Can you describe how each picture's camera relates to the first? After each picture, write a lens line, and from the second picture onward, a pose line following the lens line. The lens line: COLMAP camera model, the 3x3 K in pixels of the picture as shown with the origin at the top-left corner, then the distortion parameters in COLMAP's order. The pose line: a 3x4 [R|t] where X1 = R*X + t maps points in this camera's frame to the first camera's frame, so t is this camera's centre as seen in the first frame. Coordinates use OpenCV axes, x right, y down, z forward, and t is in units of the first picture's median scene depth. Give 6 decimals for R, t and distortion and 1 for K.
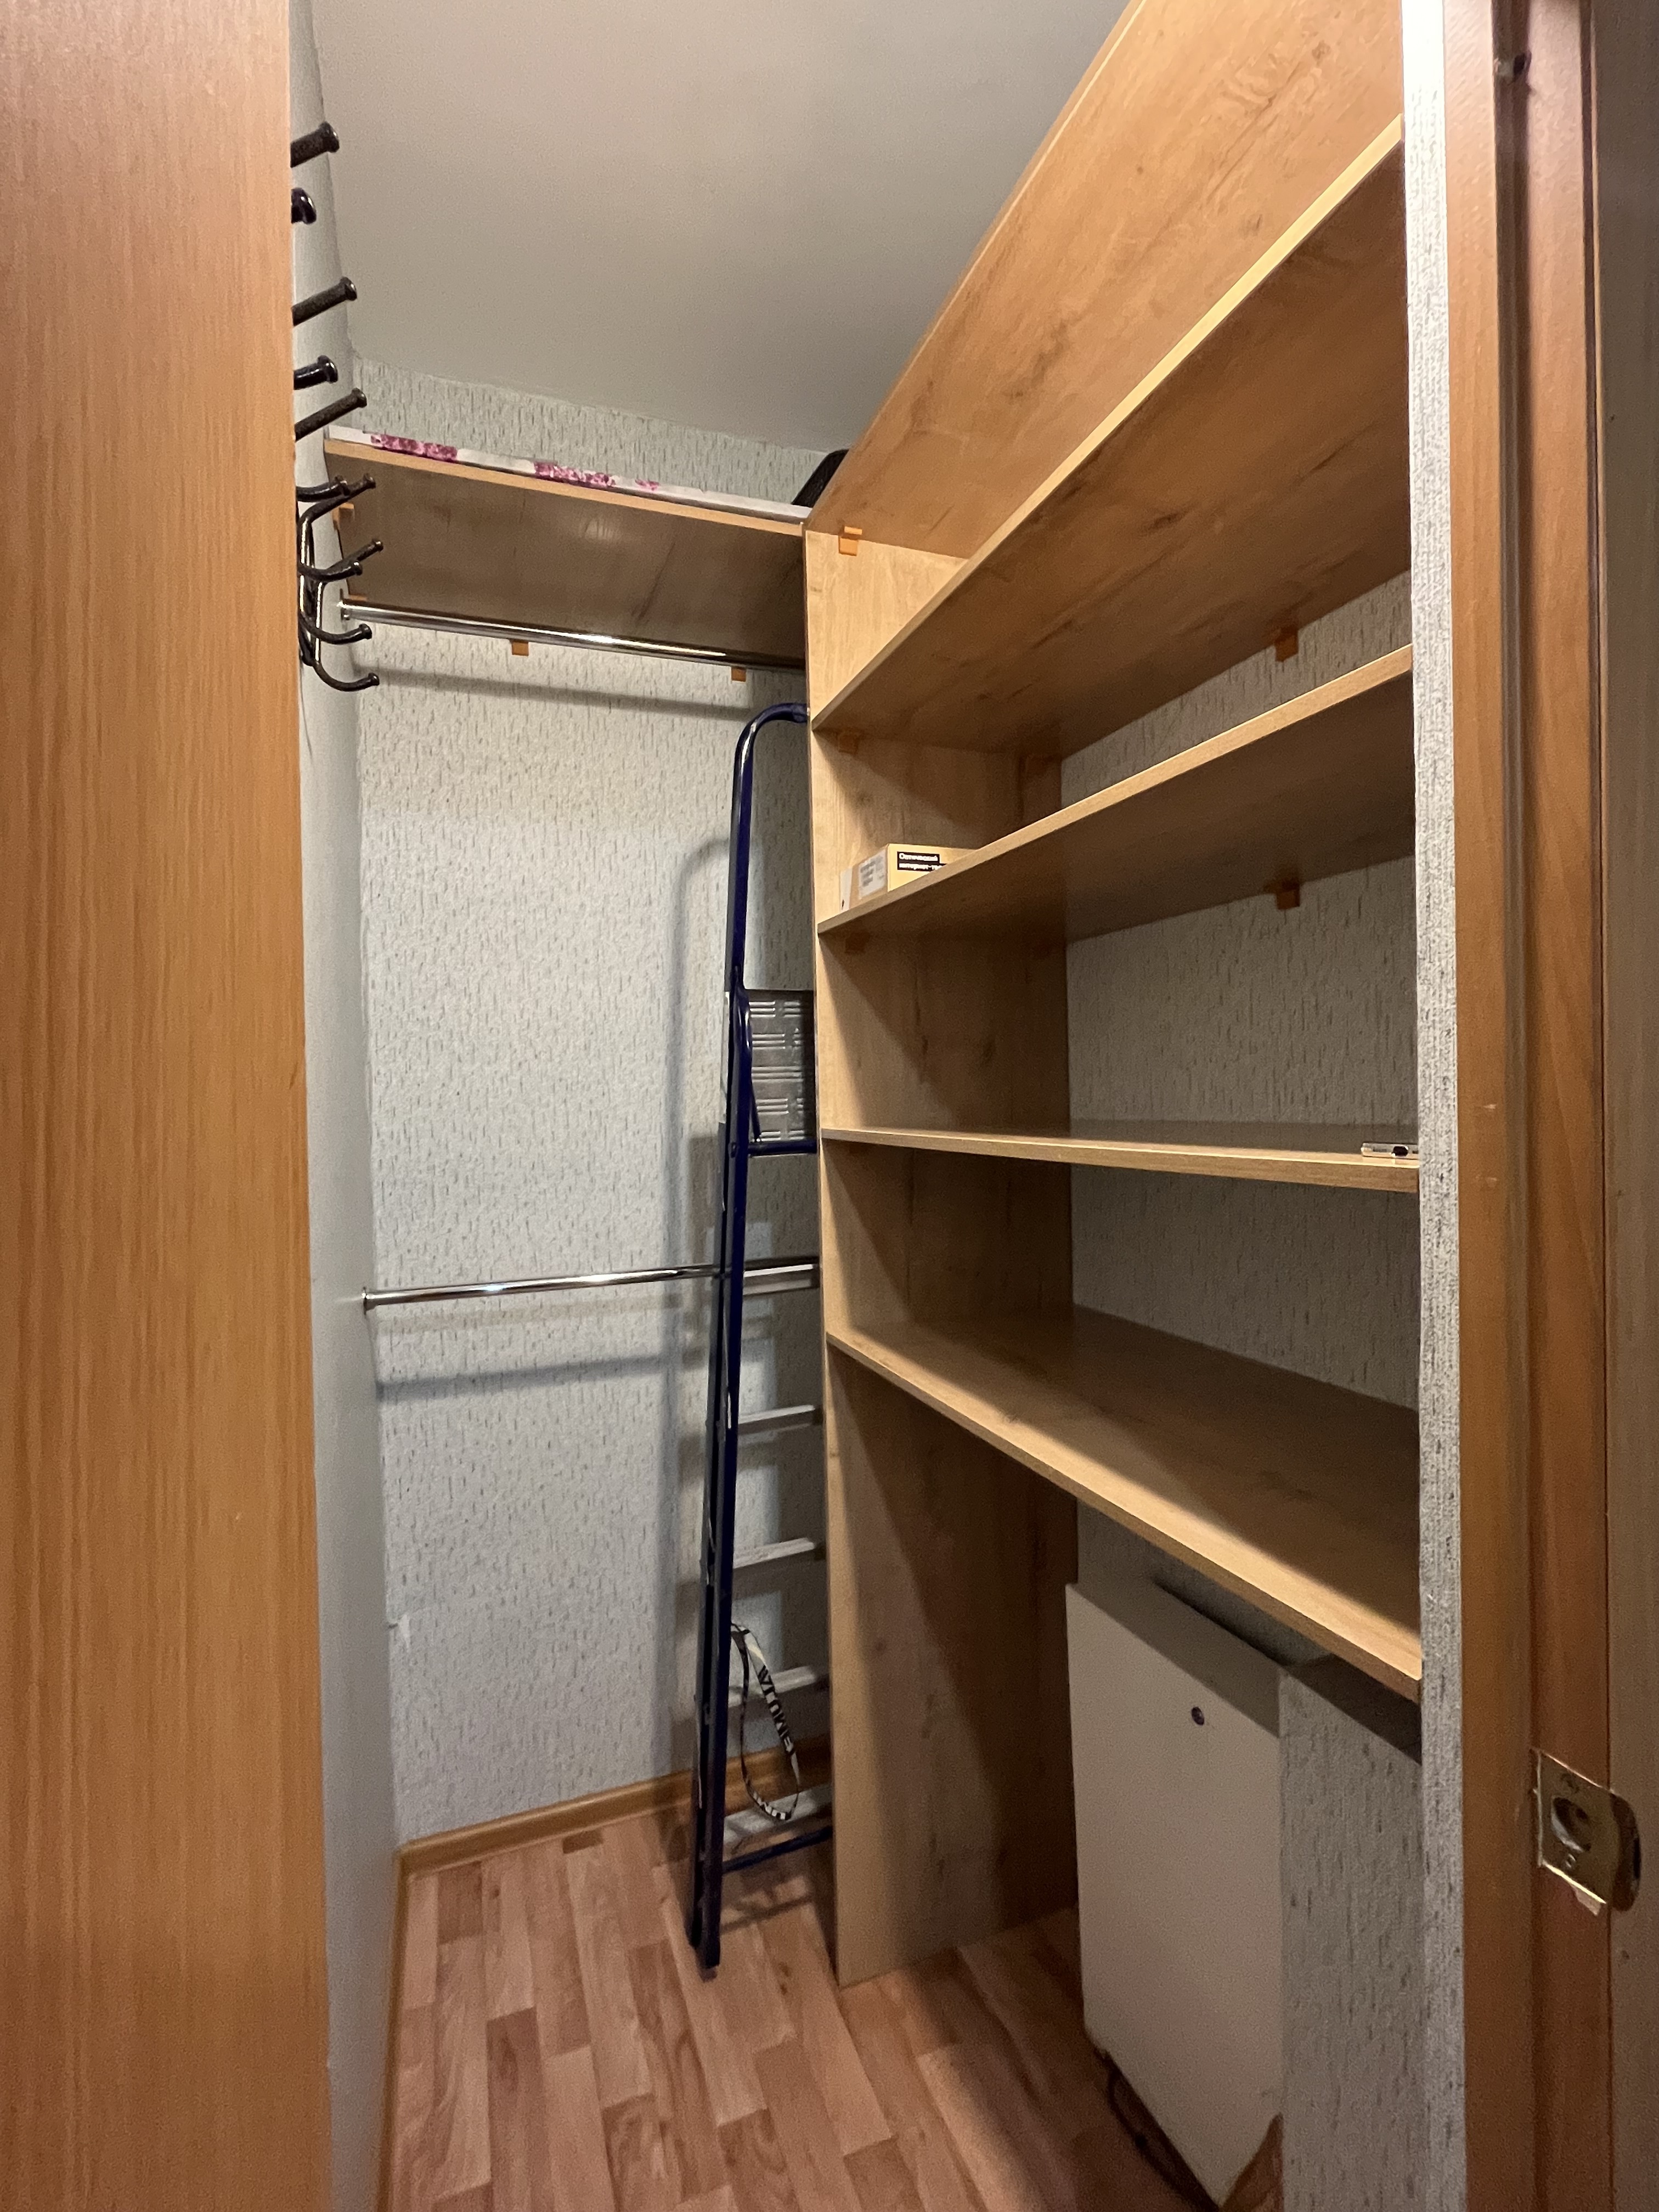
lens RADIAL K [[1023.4, 0, 824.9], [0, 1023.4, 1099.0], [0, 0, 1]] dist [-0.001141, -0.001192]
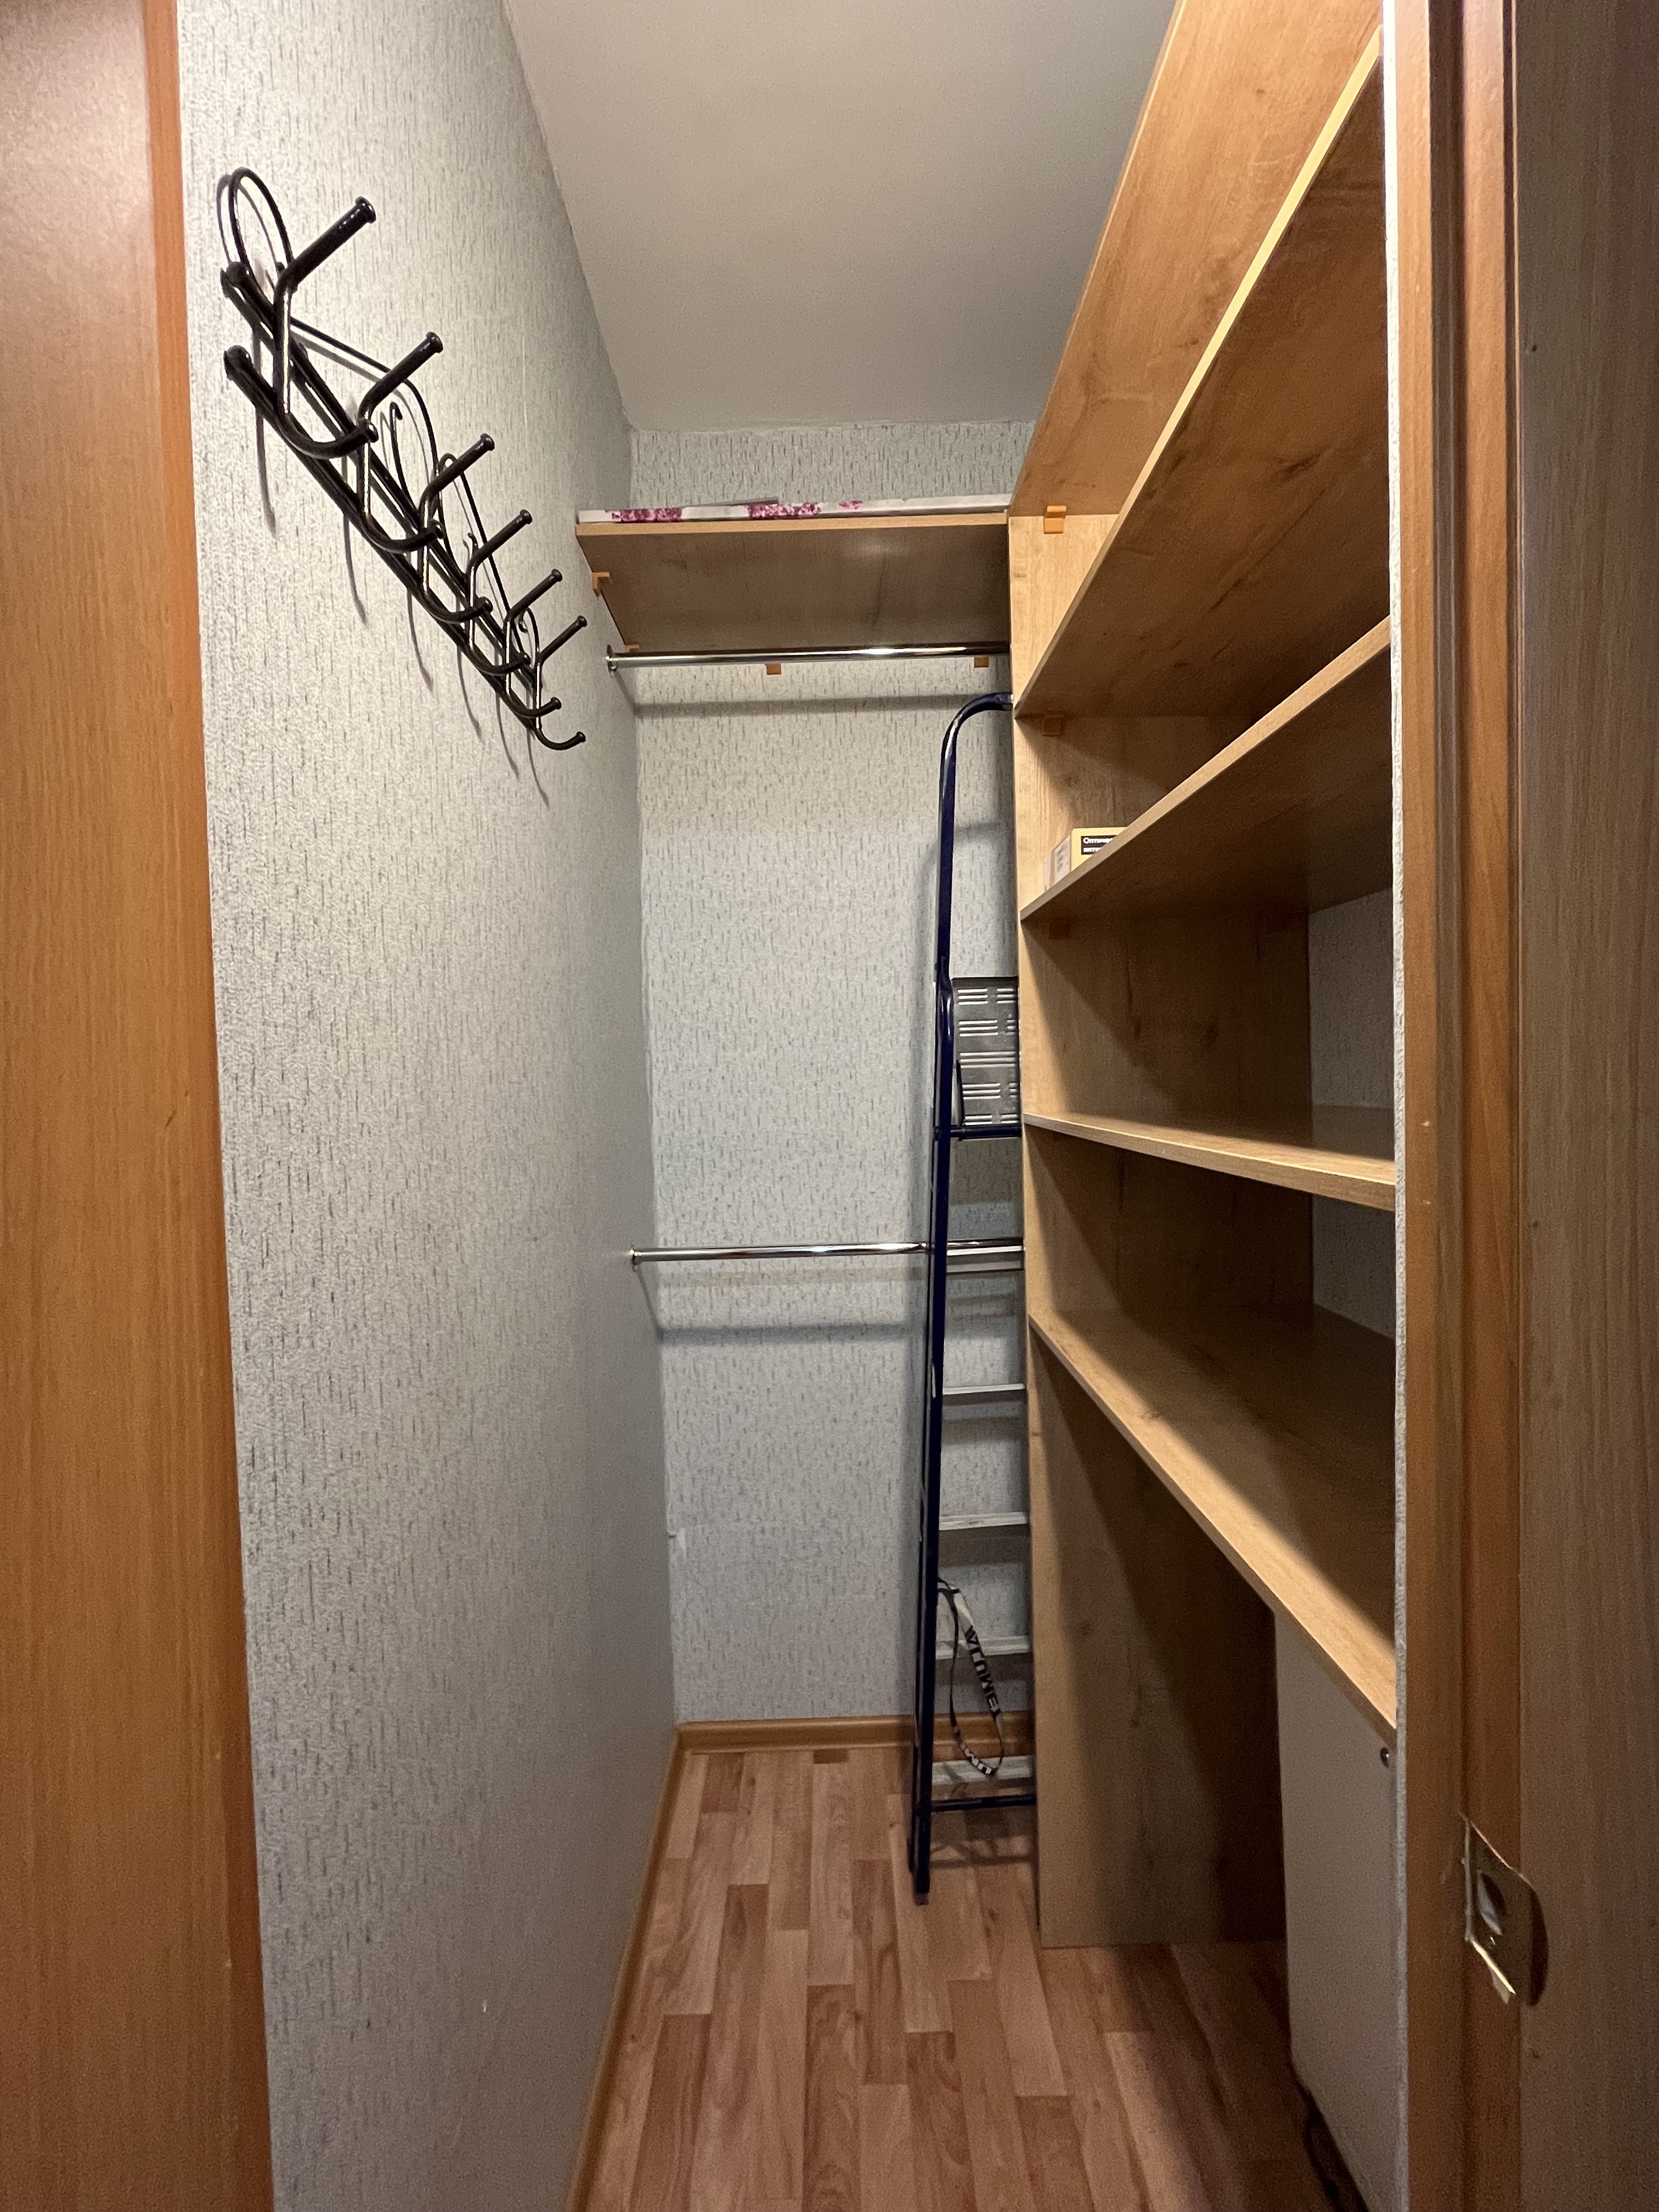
lens RADIAL K [[1023.4, 0, 822.9], [0, 1023.4, 1099.5], [0, 0, 1]] dist [-0.001141, -0.001192]
pose [[0.937685, 0.005334, -0.347444, 0.159044], [0.004811, 0.999587, 0.028331, -0.014750], [0.347452, -0.028237, 0.937273, -0.018035]]
